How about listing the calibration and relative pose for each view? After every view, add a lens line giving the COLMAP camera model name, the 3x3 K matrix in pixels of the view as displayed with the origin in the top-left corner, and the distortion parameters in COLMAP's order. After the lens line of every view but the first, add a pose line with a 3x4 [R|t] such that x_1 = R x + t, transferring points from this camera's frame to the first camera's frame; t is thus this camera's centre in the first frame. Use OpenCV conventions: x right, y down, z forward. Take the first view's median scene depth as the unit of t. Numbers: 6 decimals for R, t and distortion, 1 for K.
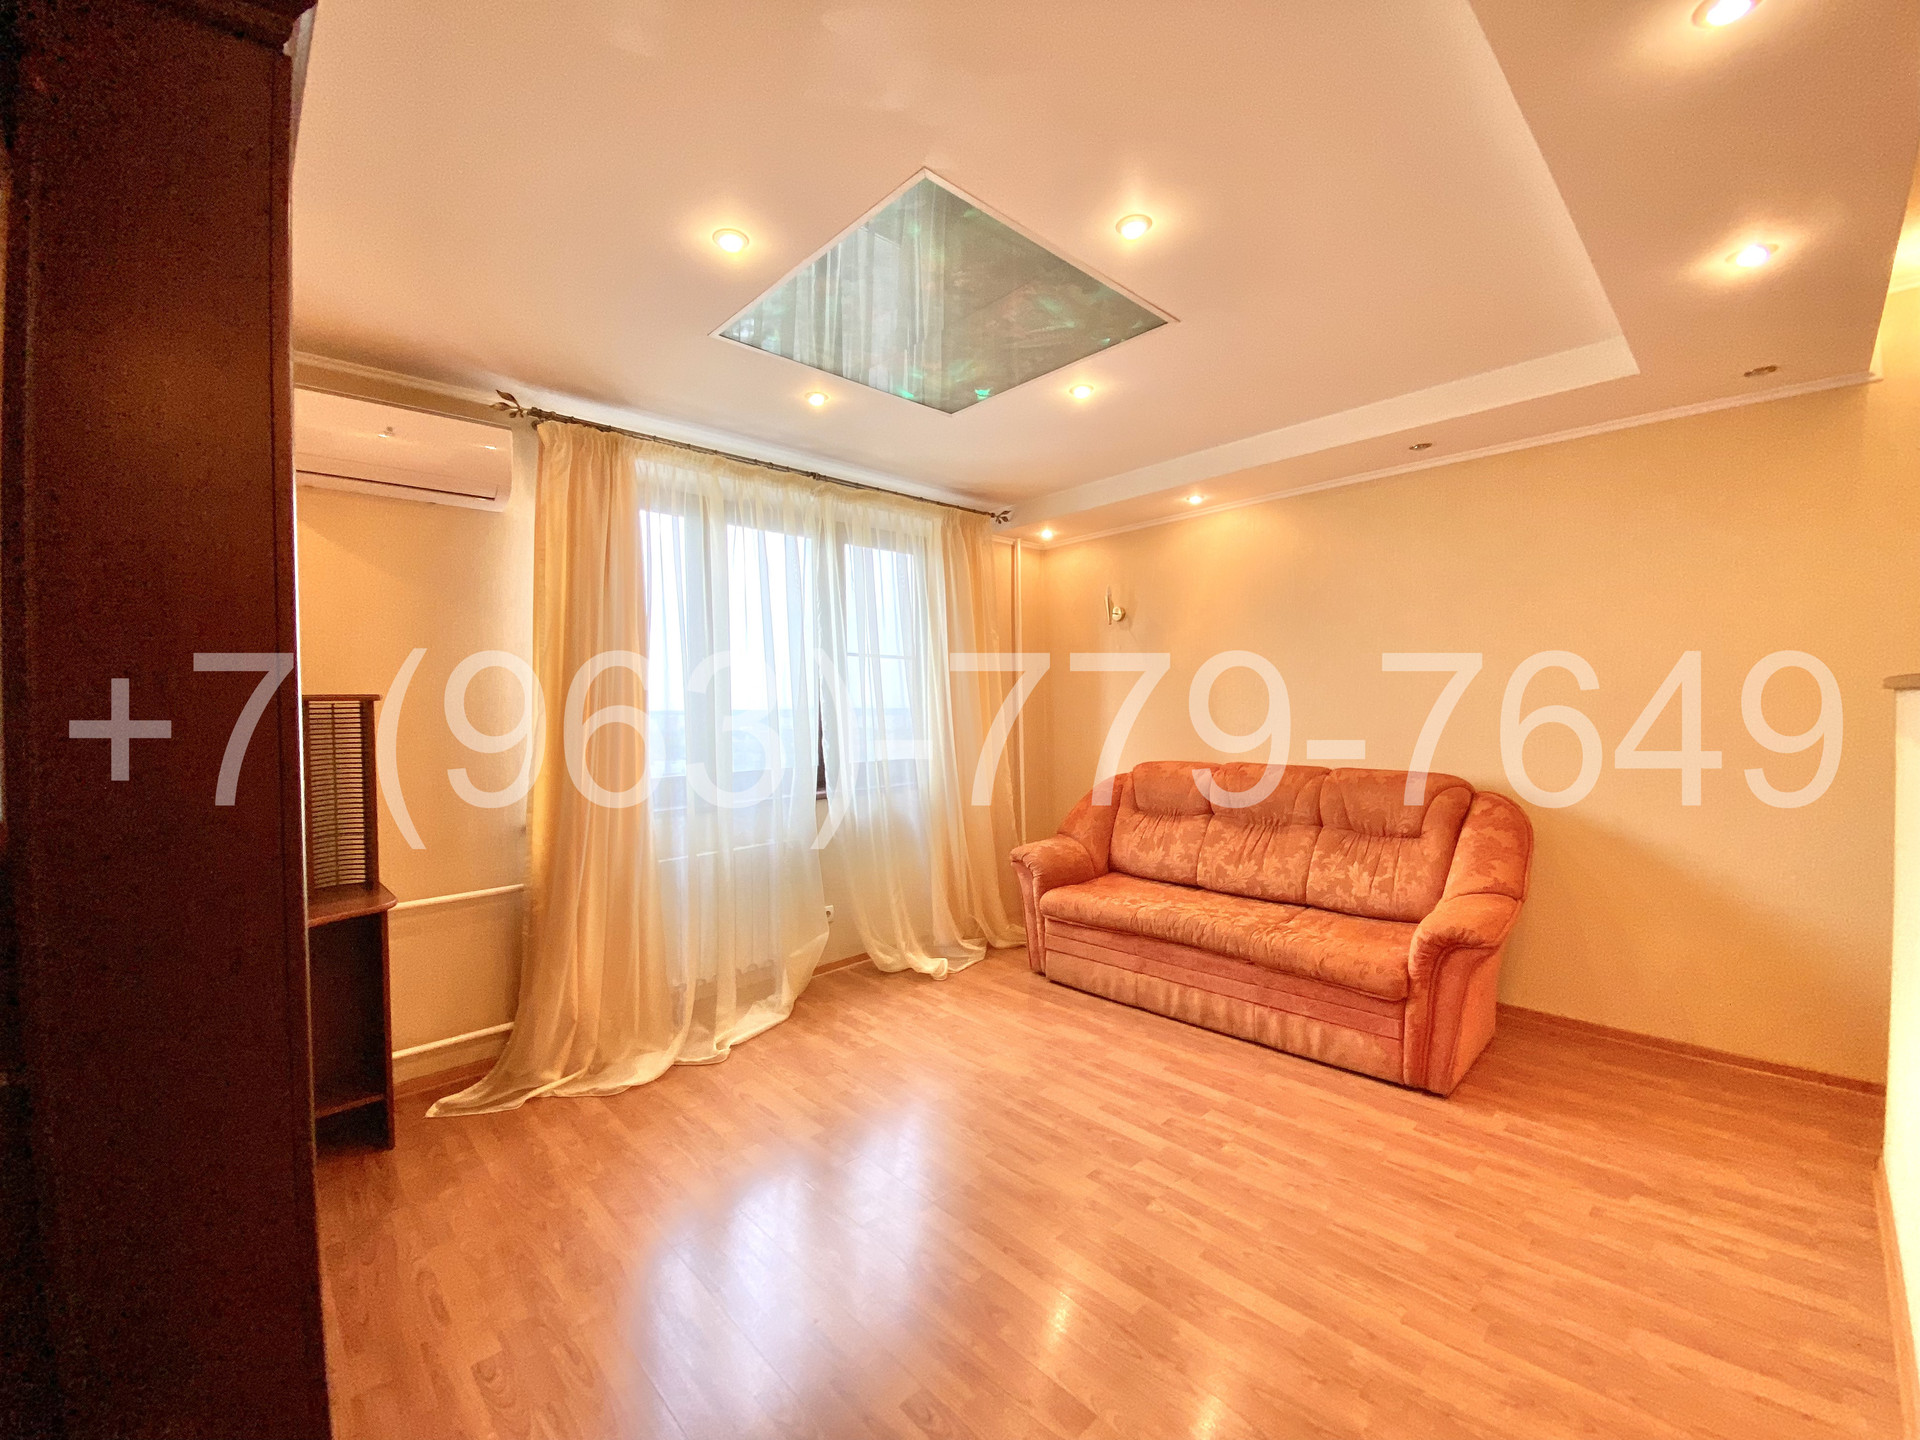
lens RADIAL K [[781.4, 0, 955.5], [0, 781.4, 714.6], [0, 0, 1]] dist [0.037057, -0.030676]
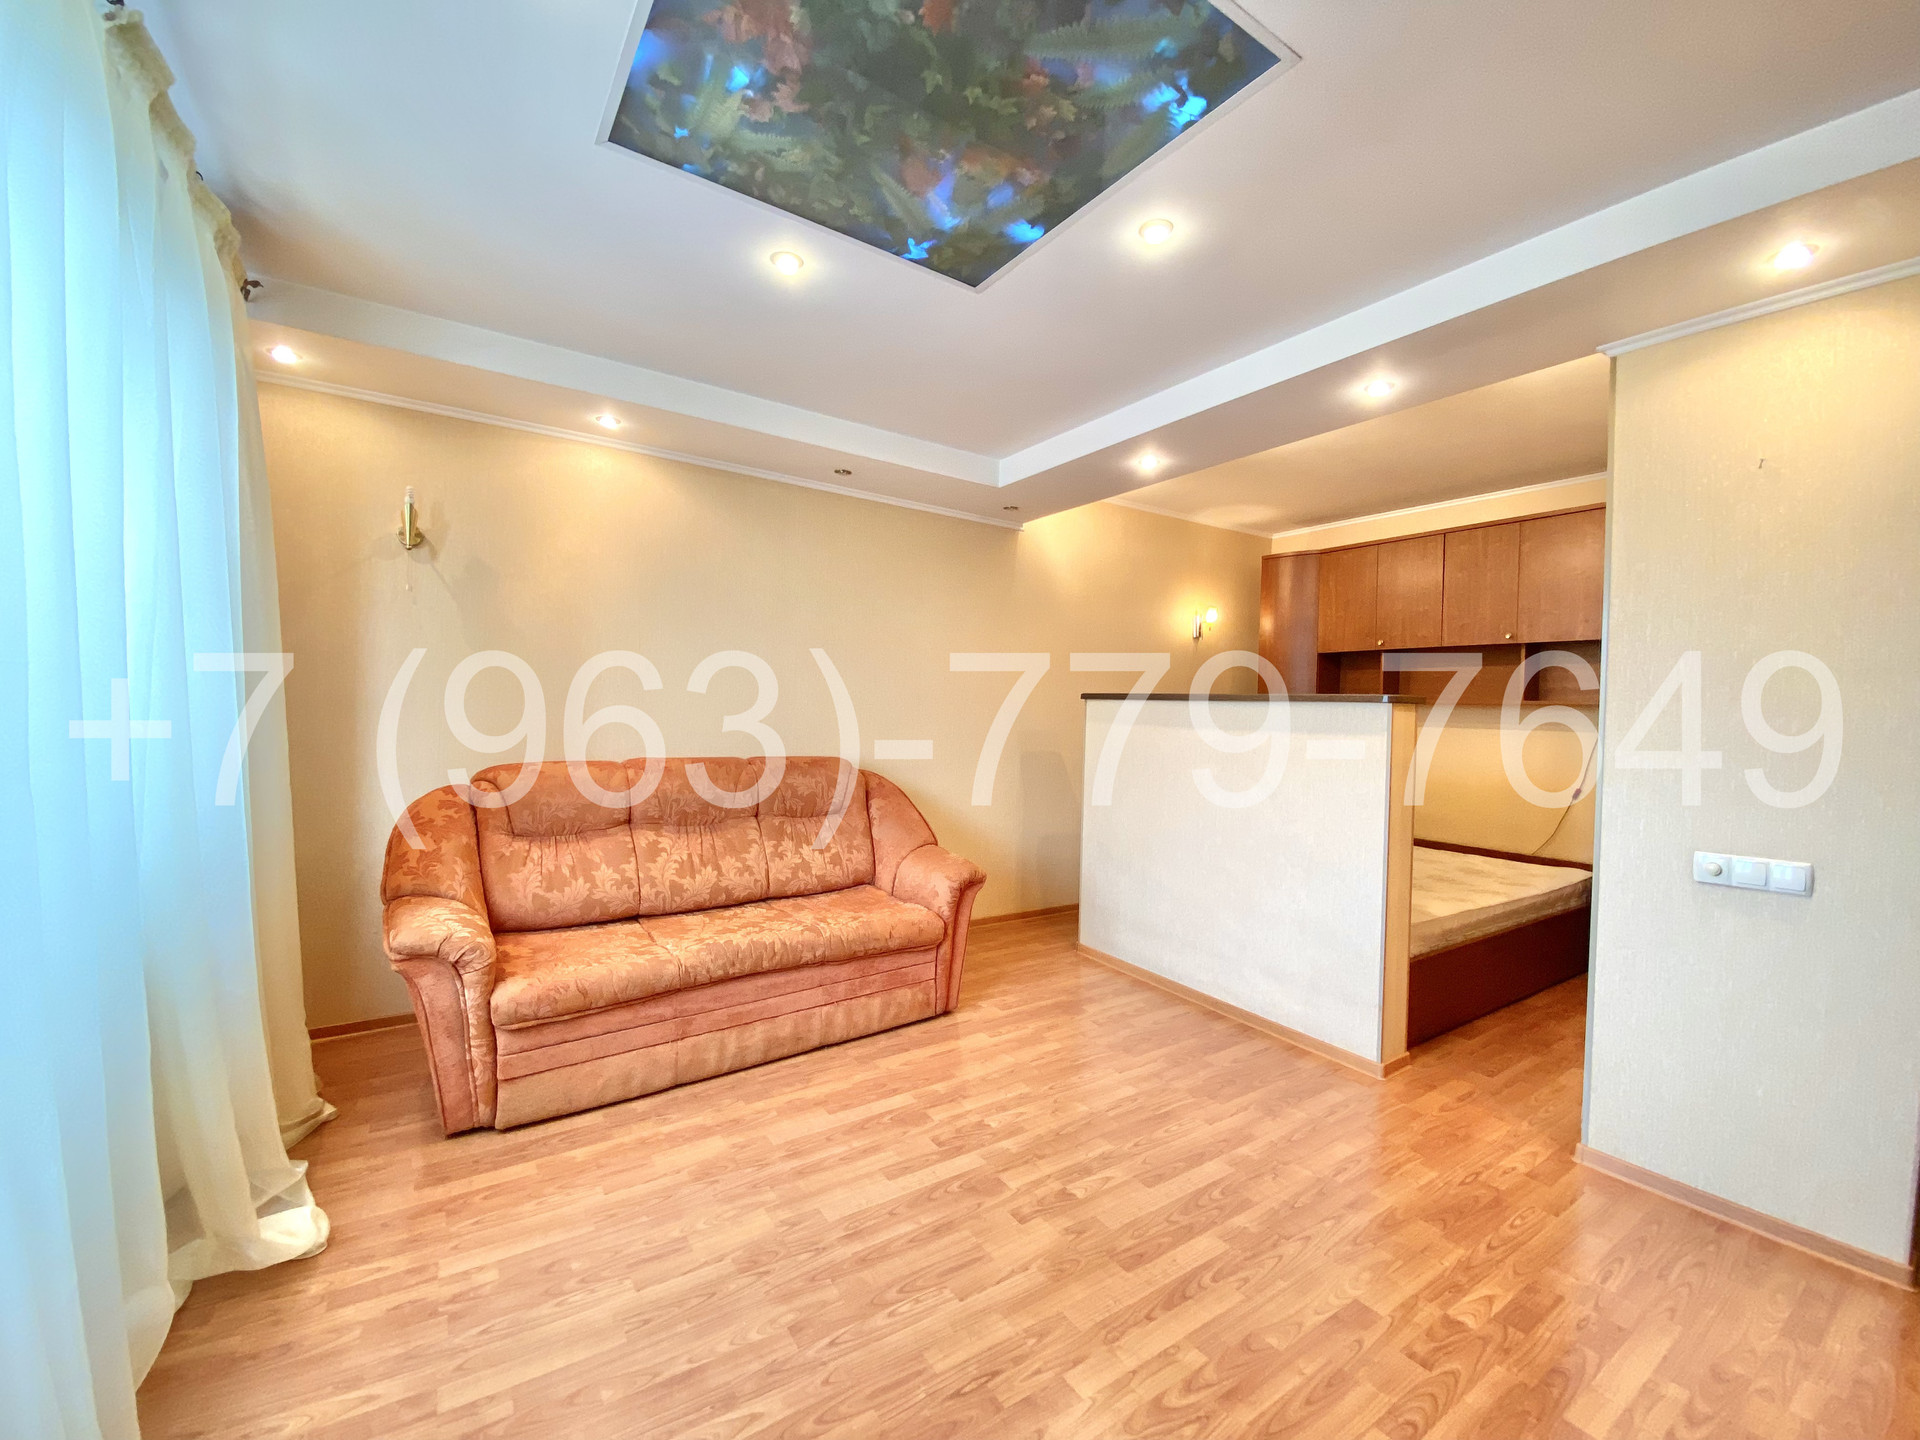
lens RADIAL K [[781.4, 0, 955.5], [0, 781.4, 714.6], [0, 0, 1]] dist [0.037057, -0.030676]
pose [[0.159996, 0.003802, 0.987110, -0.485472], [-0.018306, 0.999832, -0.000883, 0.011785], [-0.986948, -0.017929, 0.160039, 0.635589]]
